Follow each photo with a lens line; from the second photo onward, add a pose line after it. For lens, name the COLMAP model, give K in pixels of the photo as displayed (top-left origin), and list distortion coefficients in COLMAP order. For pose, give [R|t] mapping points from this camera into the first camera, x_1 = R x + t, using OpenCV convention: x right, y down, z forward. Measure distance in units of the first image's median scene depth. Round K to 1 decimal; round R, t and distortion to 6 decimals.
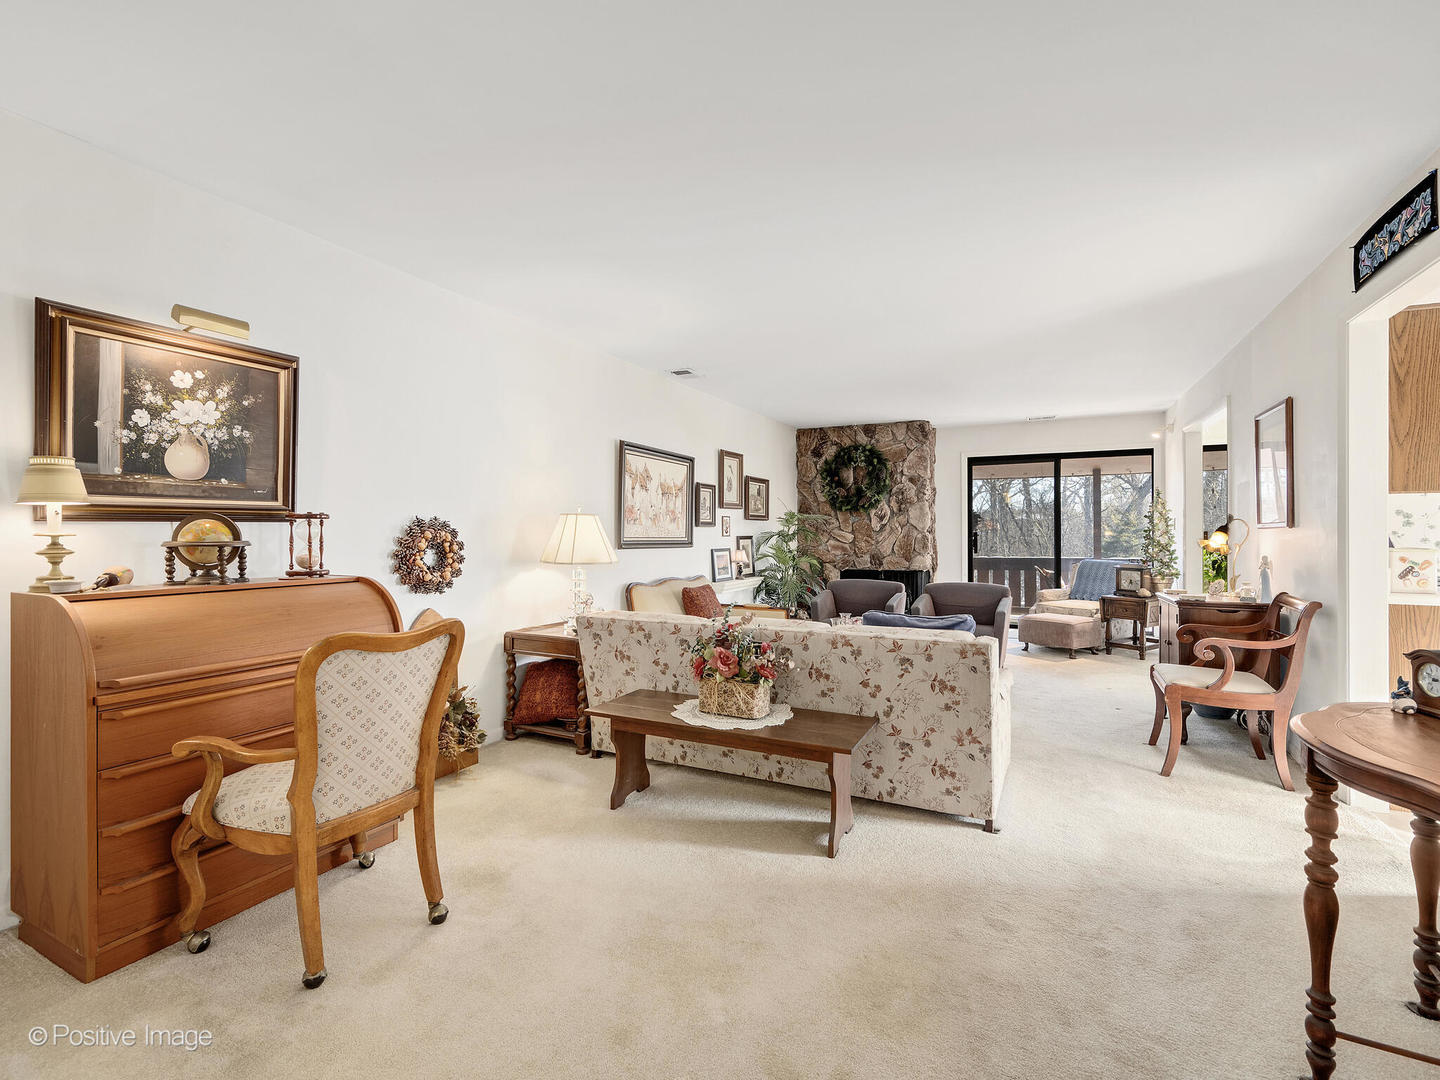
lens RADIAL K [[652.2, 0, 719.4], [0, 652.2, 532.8], [0, 0, 1]] dist [0.000345, 0.000289]
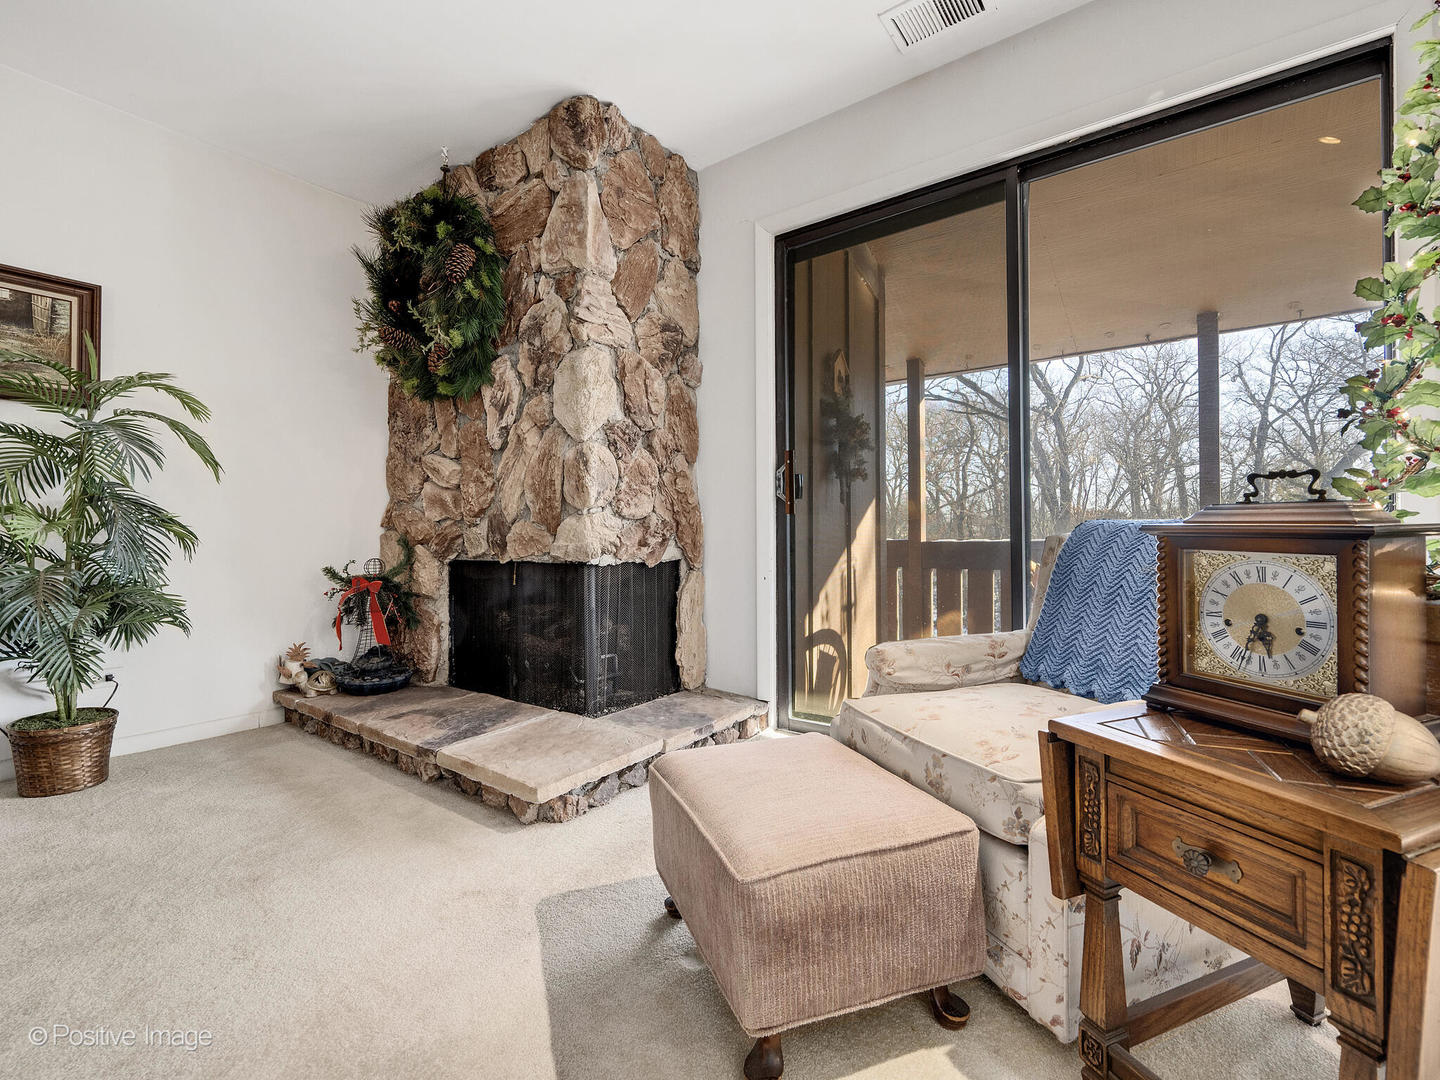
lens RADIAL K [[692.7, 0, 744.9], [0, 692.7, 528.5], [0, 0, 1]] dist [-0.002571, -0.000473]
pose [[0.992050, 0.000291, -0.125843, 1.043485], [-0.001564, 0.999949, -0.010015, 0.106558], [0.125834, 0.010132, 0.992000, 1.622873]]
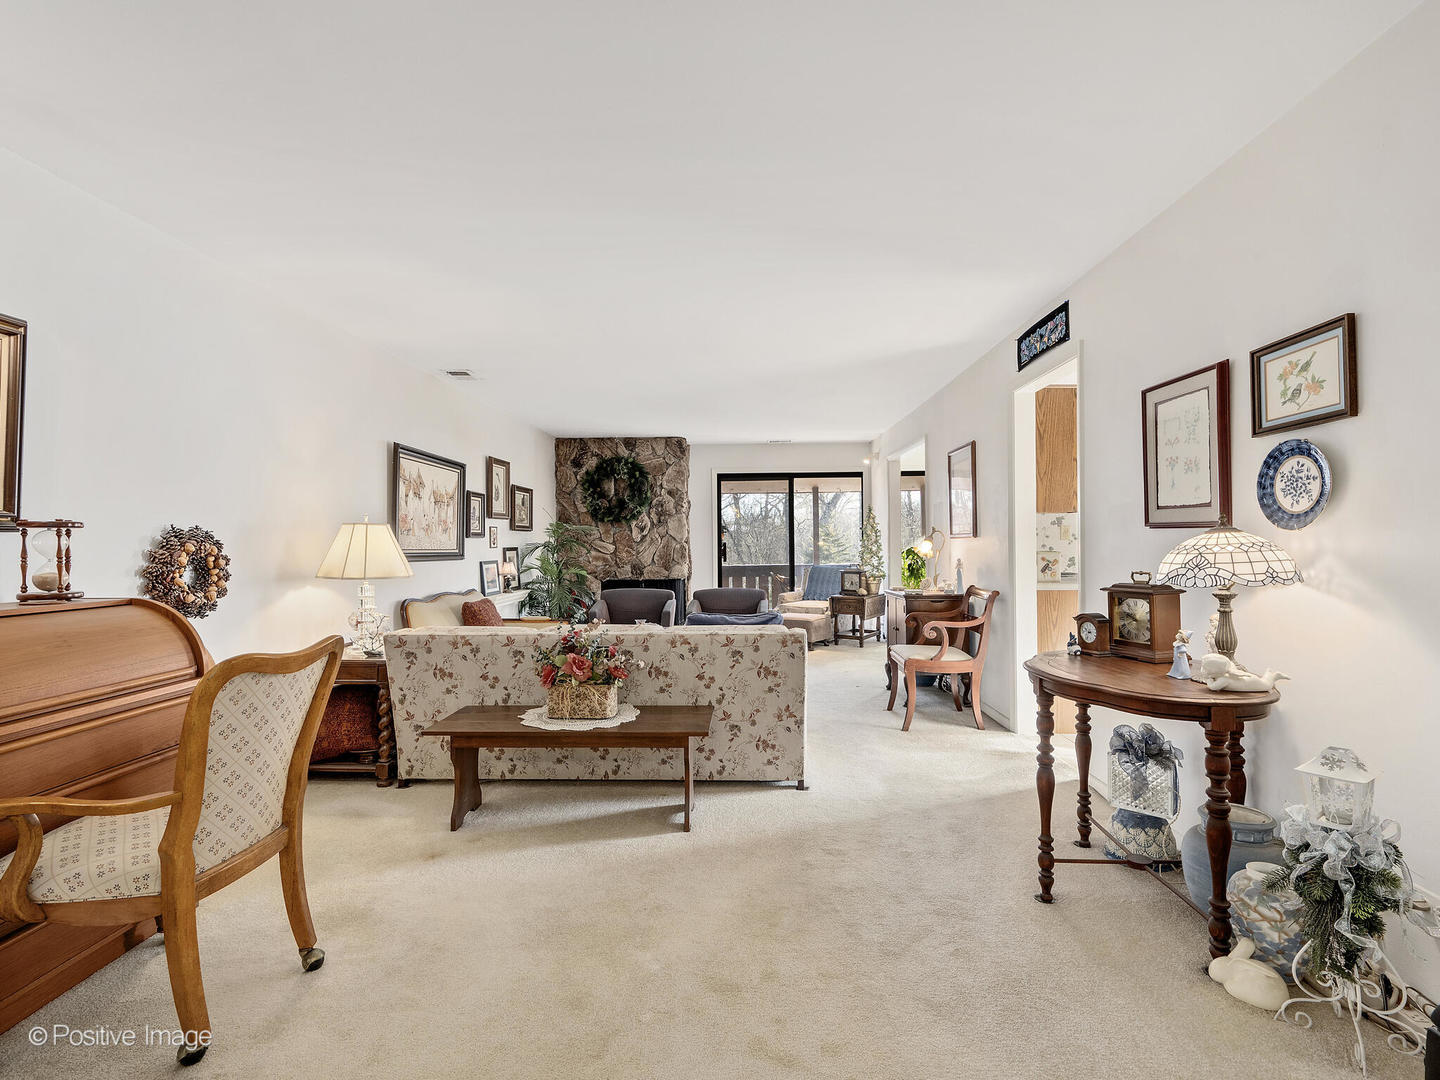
lens RADIAL K [[675.6, 0, 720.0], [0, 675.6, 540.0], [0, 0, 1]] dist [0.000229, 0.000159]
pose [[0.913294, -0.003172, 0.407288, -0.184311], [0.005763, 0.999970, -0.005133, 0.001859], [-0.407260, 0.007035, 0.913285, -0.065182]]
